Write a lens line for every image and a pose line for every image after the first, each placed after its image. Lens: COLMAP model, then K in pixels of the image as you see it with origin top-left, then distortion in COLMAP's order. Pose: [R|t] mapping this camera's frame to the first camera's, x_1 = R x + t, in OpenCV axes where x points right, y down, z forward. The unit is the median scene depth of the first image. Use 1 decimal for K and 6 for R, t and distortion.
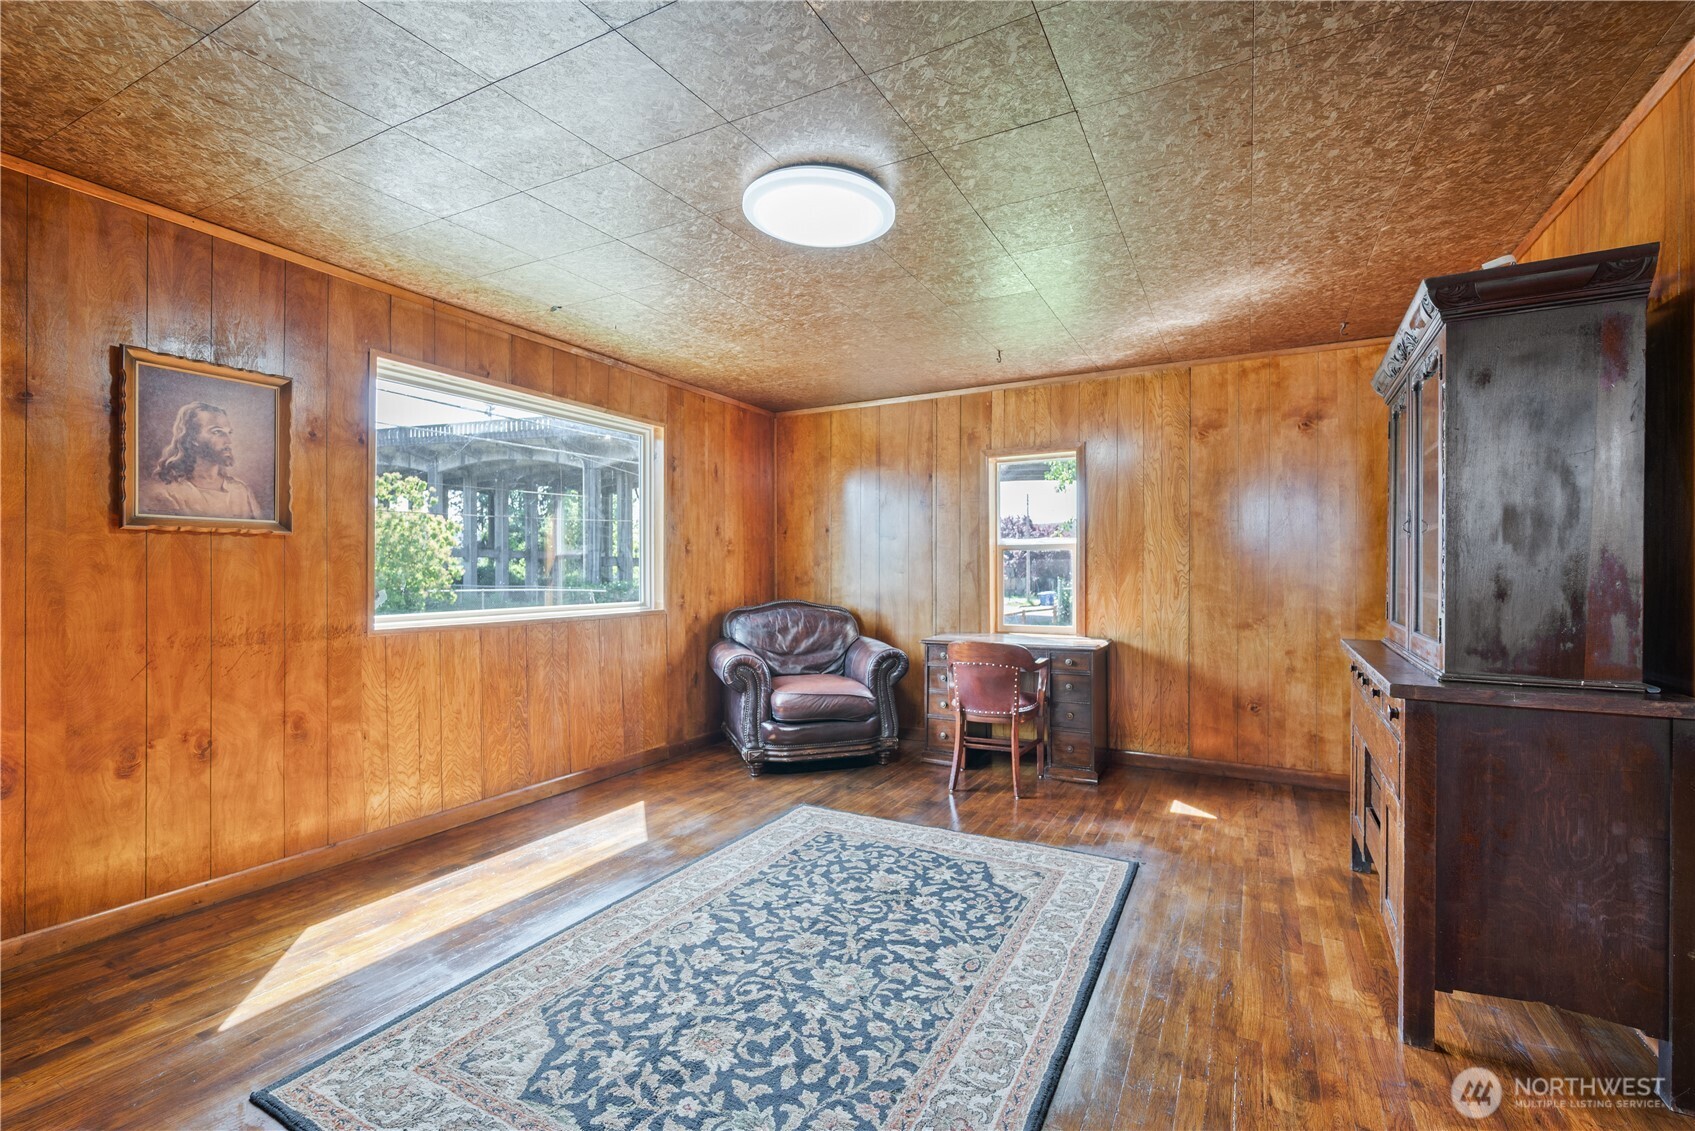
lens RADIAL K [[748.5, 0, 847.7], [0, 748.5, 571.2], [0, 0, 1]] dist [0.000573, -0.000214]
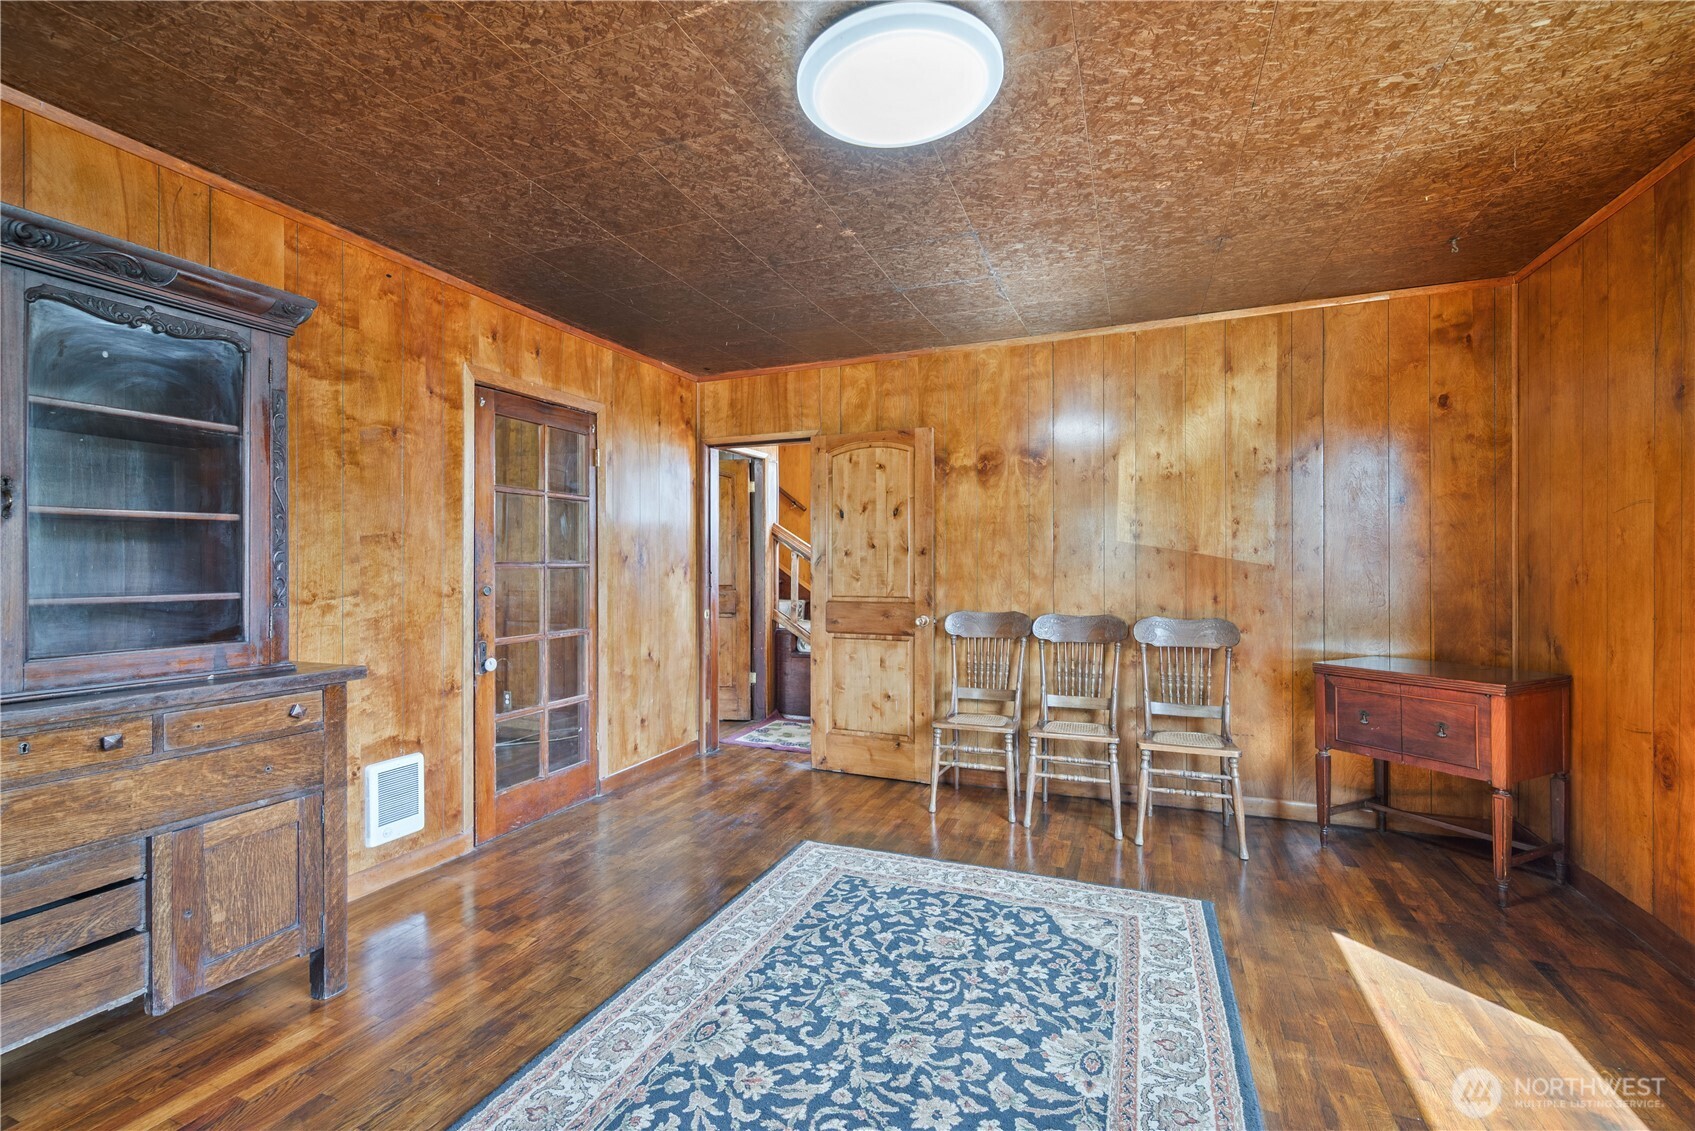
lens RADIAL K [[741.8, 0, 850.5], [0, 741.8, 565.8], [0, 0, 1]] dist [0.000226, 0.000084]
pose [[-0.993110, -0.000001, -0.117185, 0.085481], [-0.000232, 0.999998, 0.001964, -0.003826], [0.117185, 0.001978, -0.993108, 1.542312]]
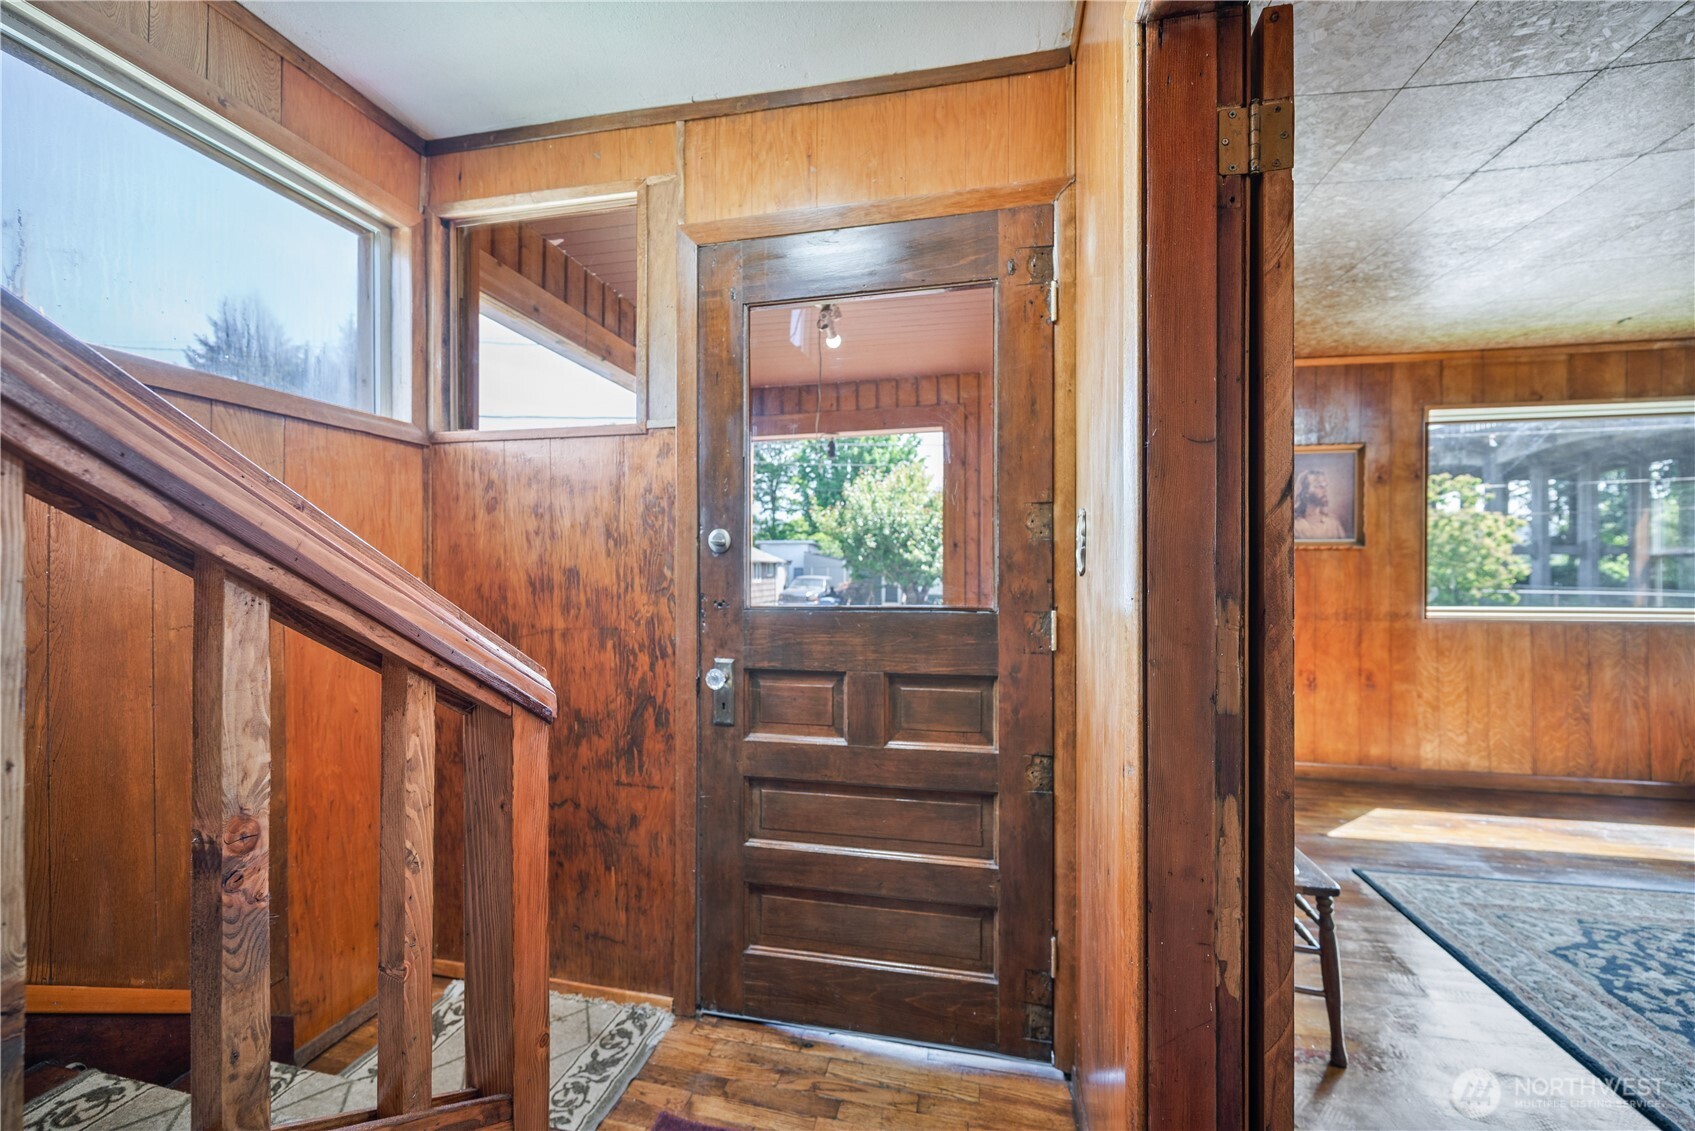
lens RADIAL K [[664.8, 0, 847.1], [0, 664.8, 570.5], [0, 0, 1]] dist [-0.002155, -0.000182]
pose [[0.291127, 0.002489, -0.956681, 0.228179], [-0.001562, 0.999997, 0.002127, -0.006554], [0.956683, 0.000875, 0.291130, -0.385475]]
